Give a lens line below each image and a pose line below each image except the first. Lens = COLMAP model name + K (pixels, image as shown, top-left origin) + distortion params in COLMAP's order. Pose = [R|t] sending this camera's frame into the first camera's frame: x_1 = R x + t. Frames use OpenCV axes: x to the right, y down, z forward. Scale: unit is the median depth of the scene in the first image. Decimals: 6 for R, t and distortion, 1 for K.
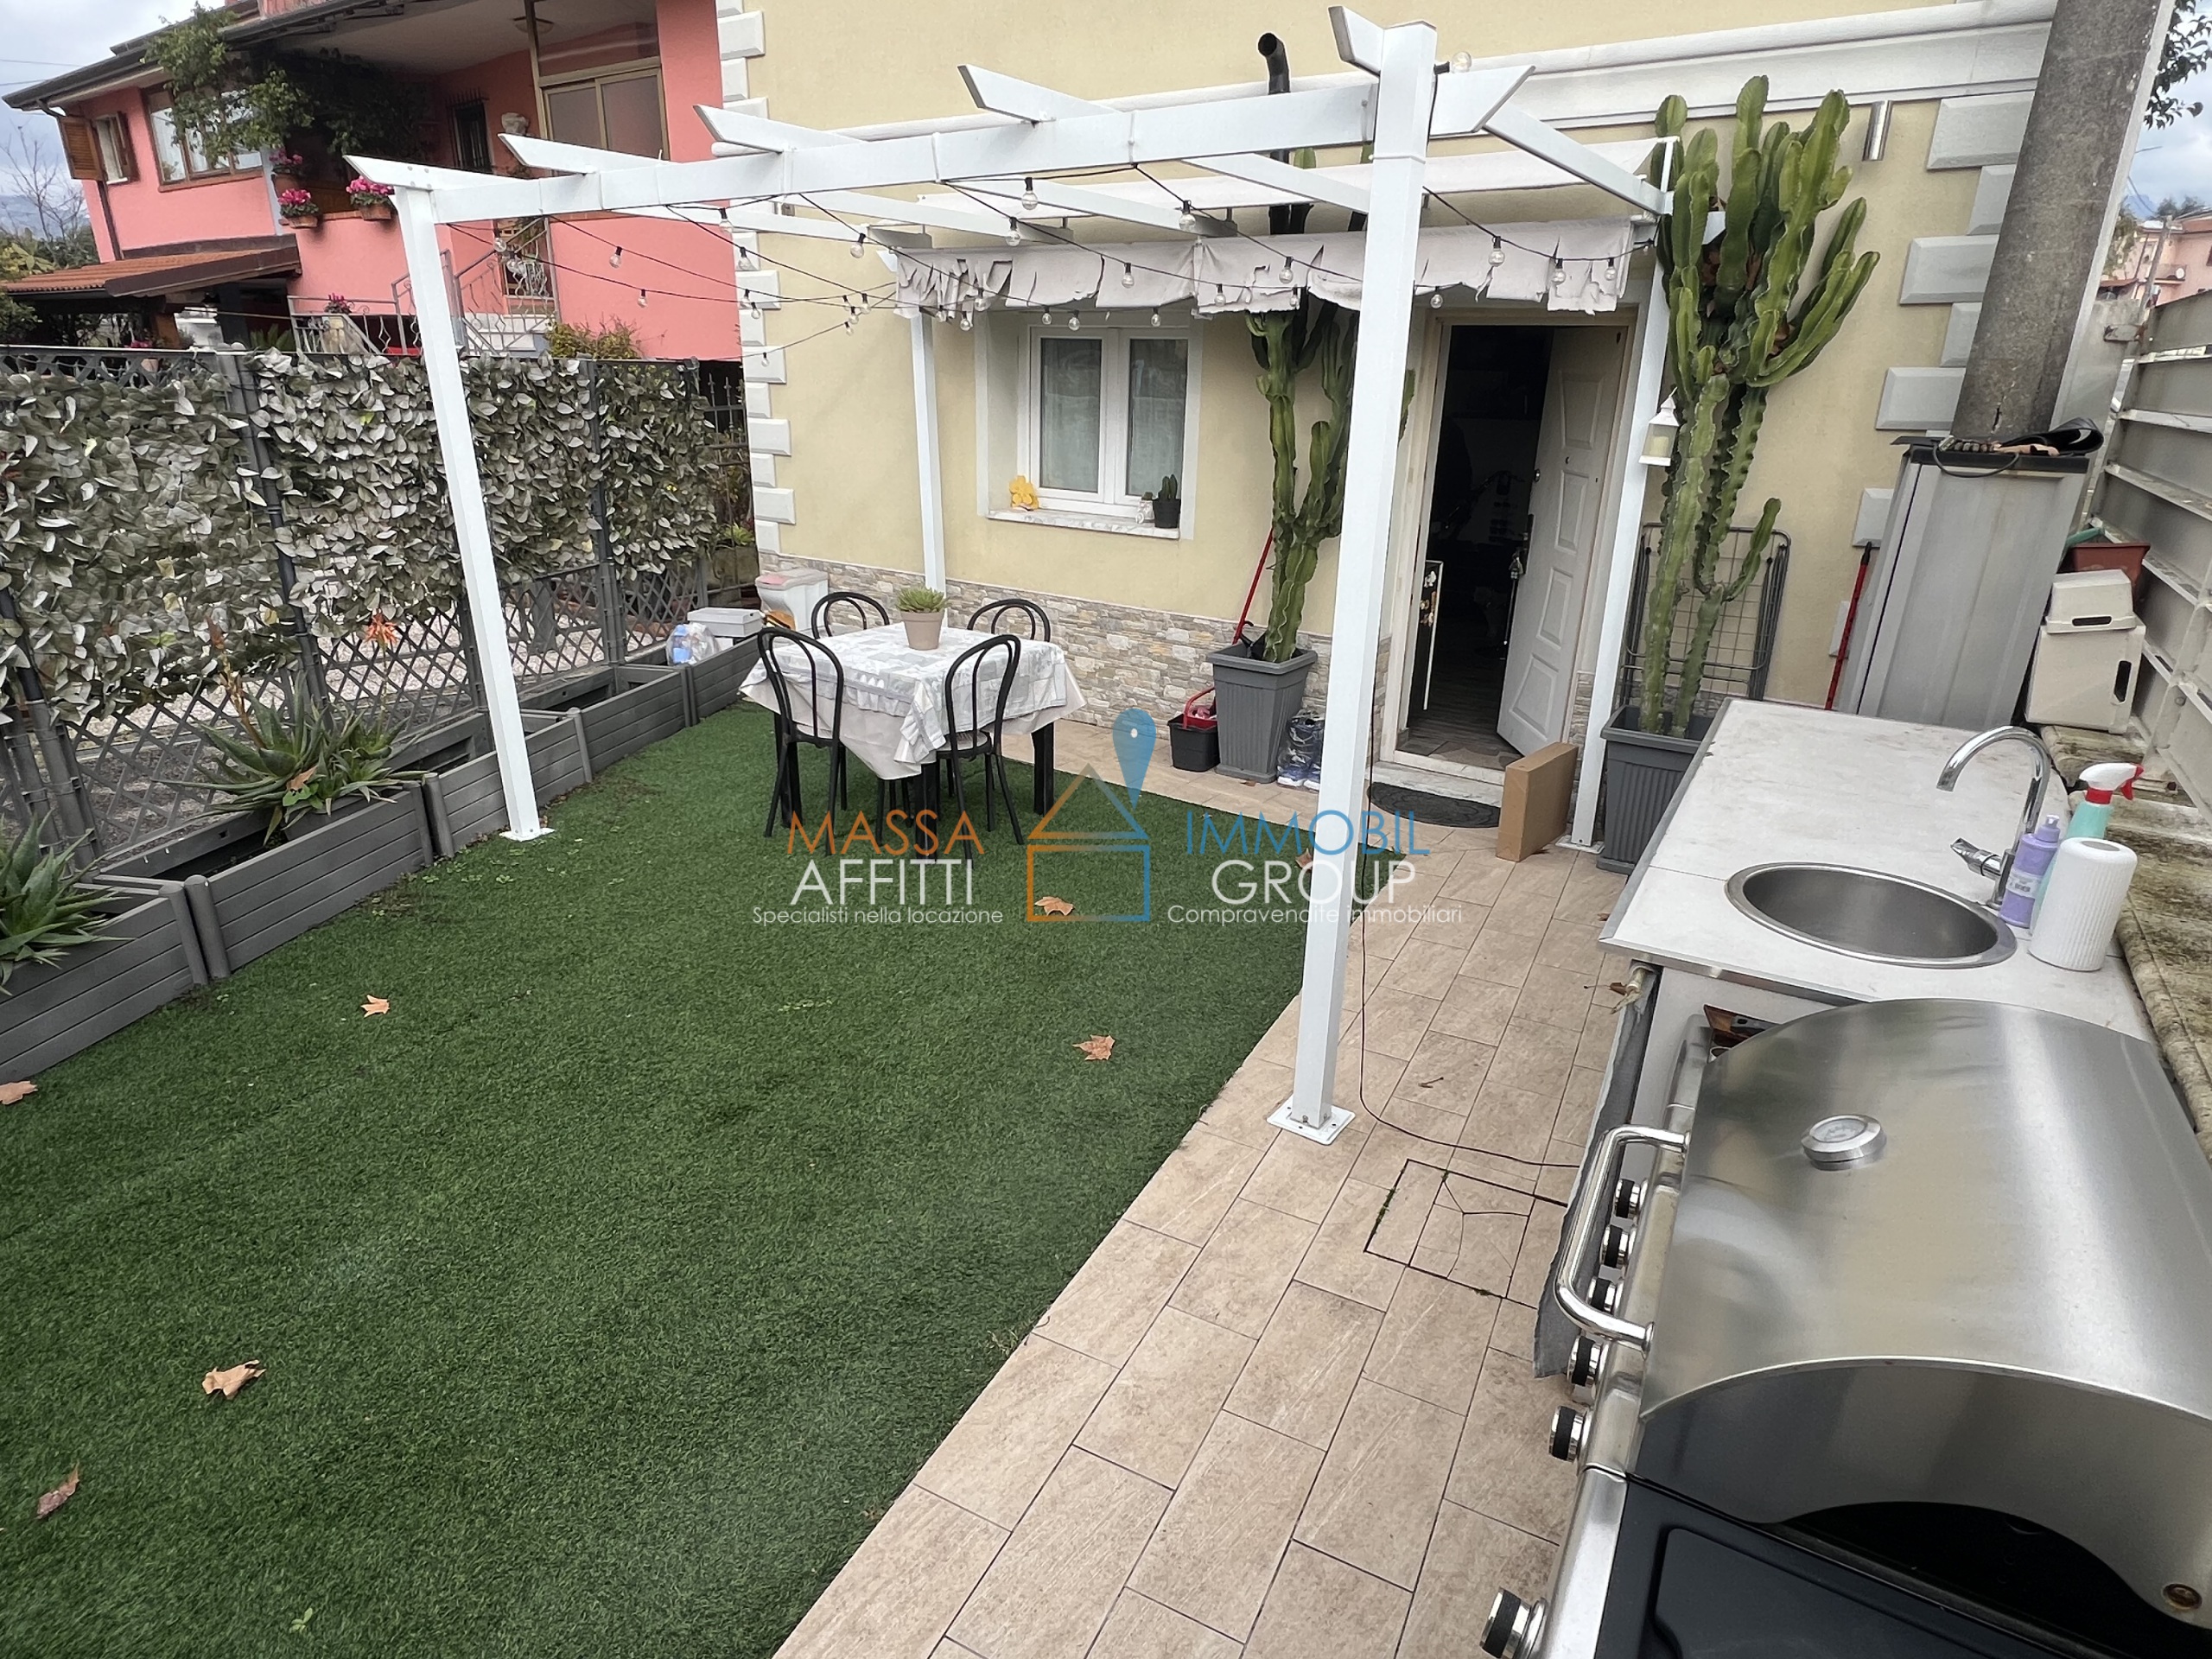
lens RADIAL K [[1236.9, 0, 1106.0], [0, 1236.9, 829.5], [0, 0, 1]] dist [0.008246, 0.000858]
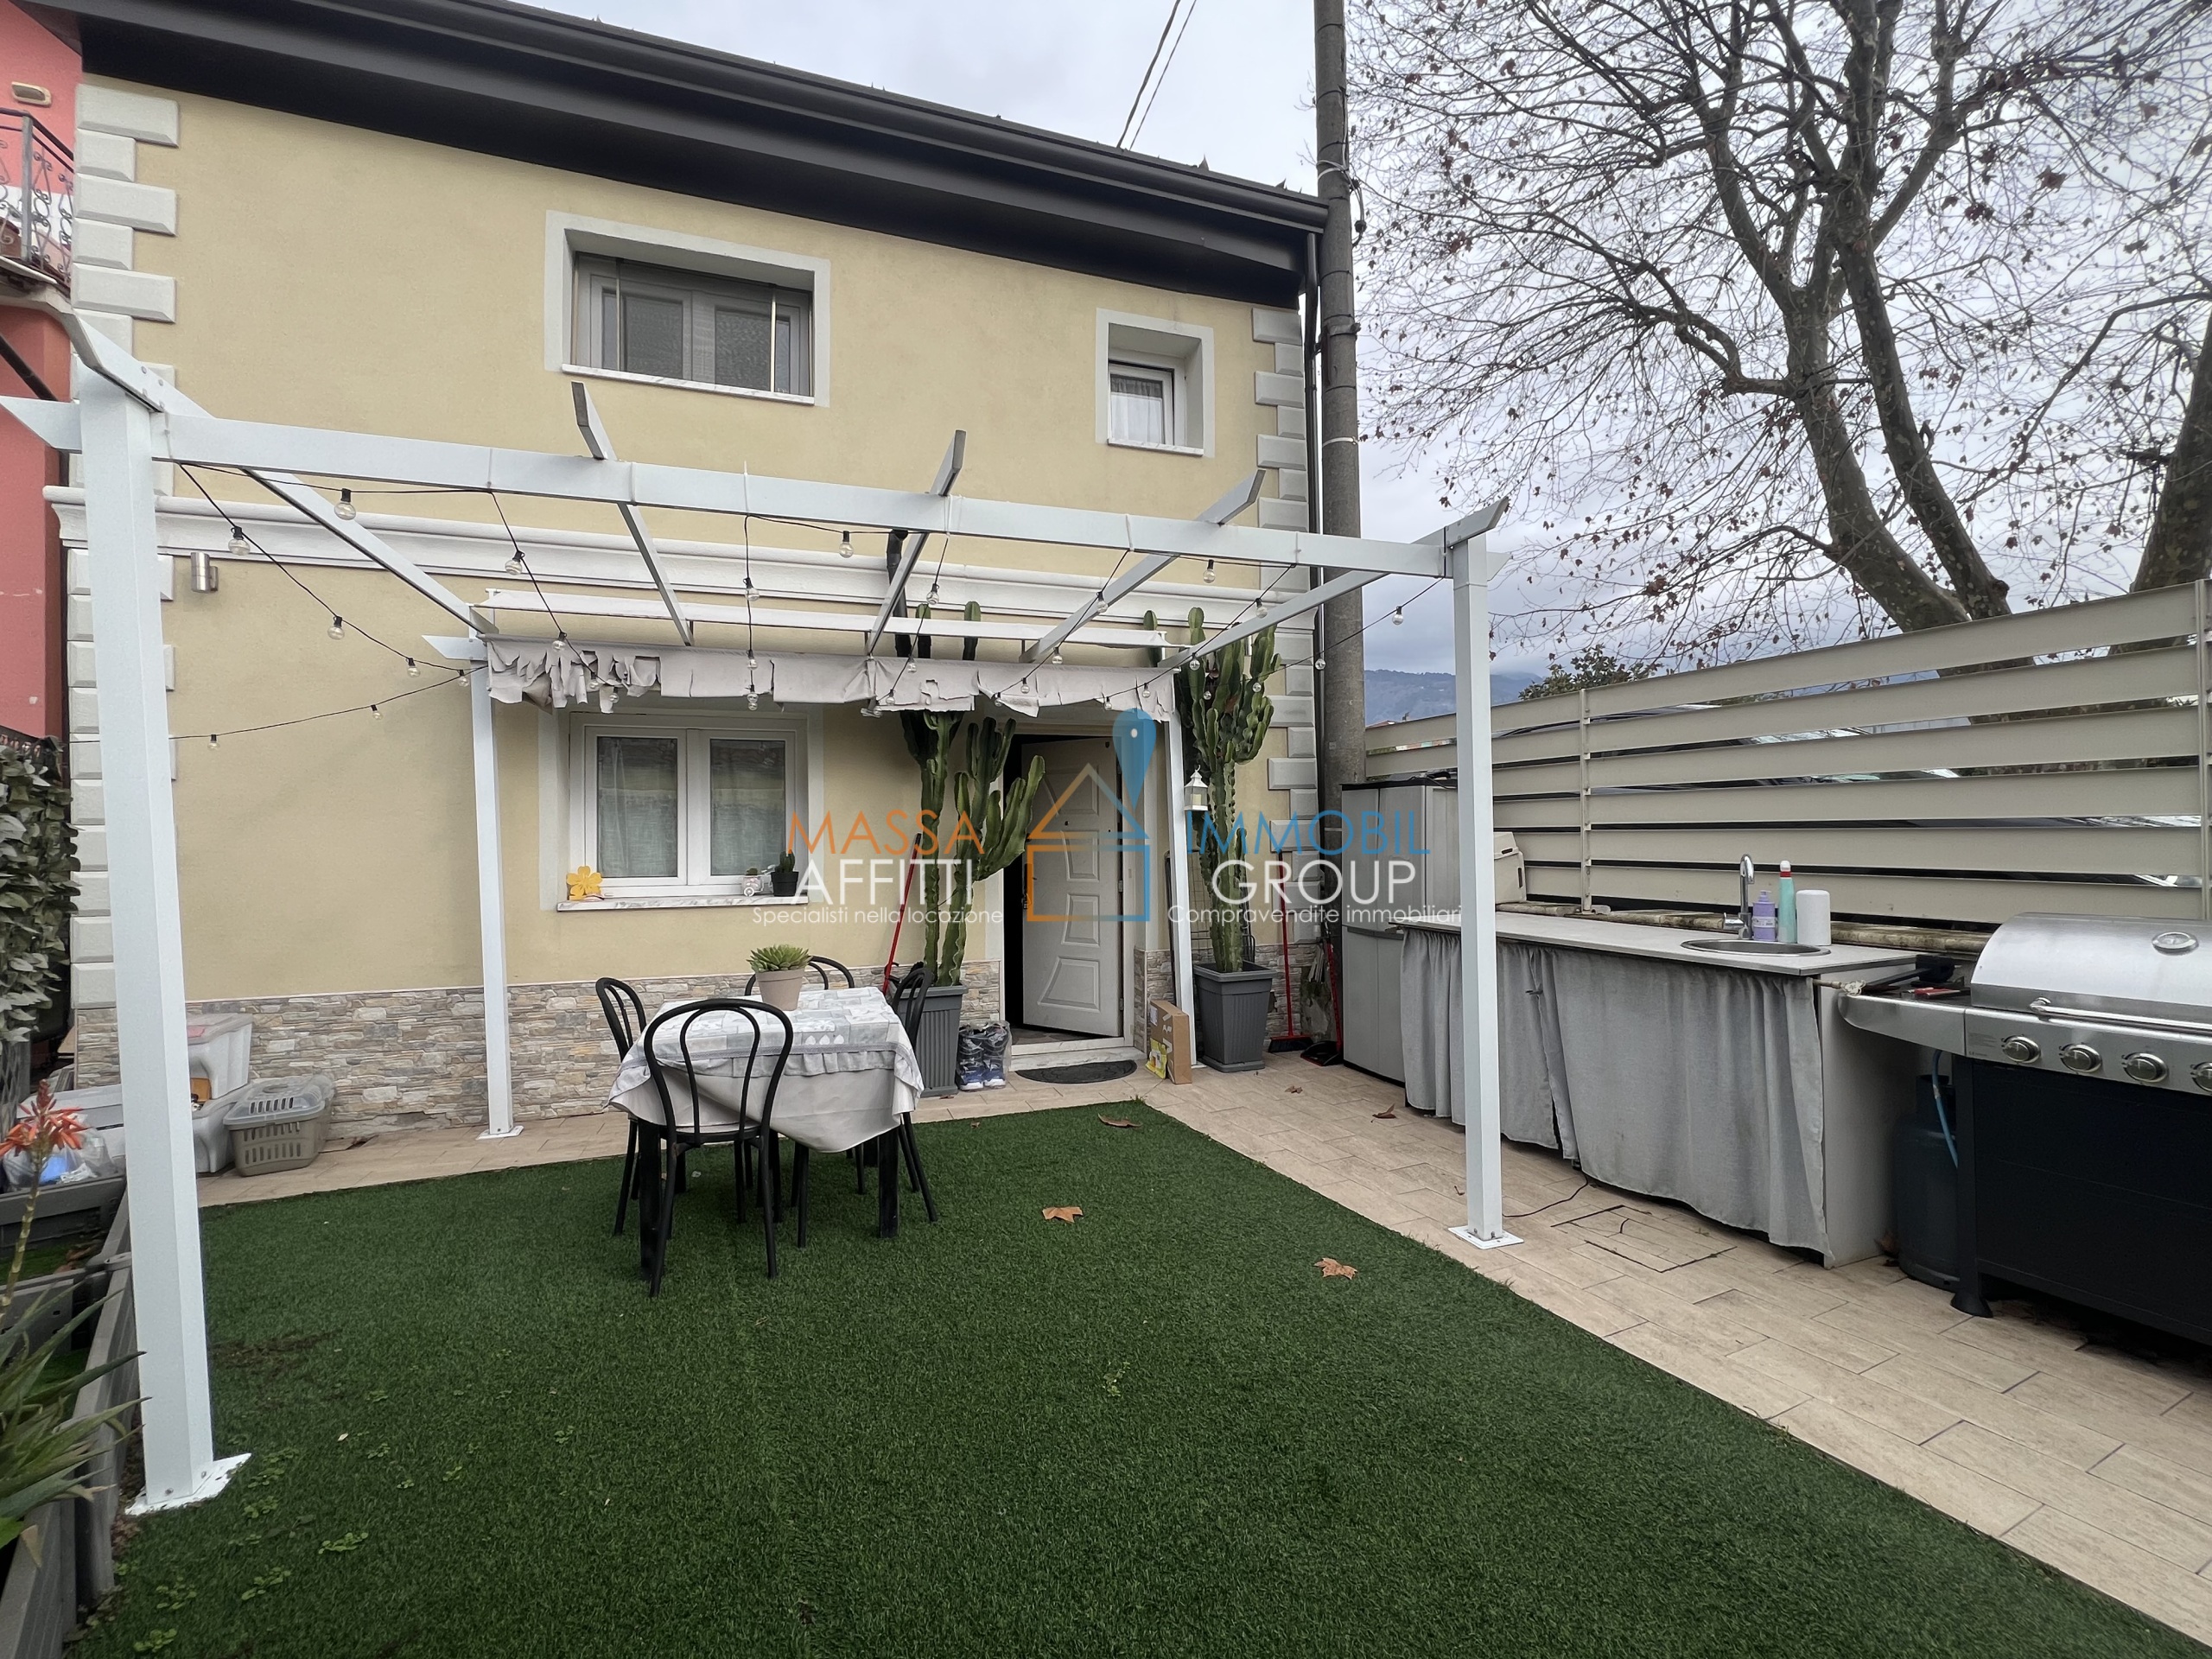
lens RADIAL K [[927.0, 0, 1097.1], [0, 927.0, 827.2], [0, 0, 1]] dist [-0.002693, 0.000573]
pose [[0.598713, -0.020687, 0.800696, -0.594161], [0.304426, 0.930524, -0.203591, -0.065483], [-0.740856, 0.365645, 0.563415, 0.413046]]
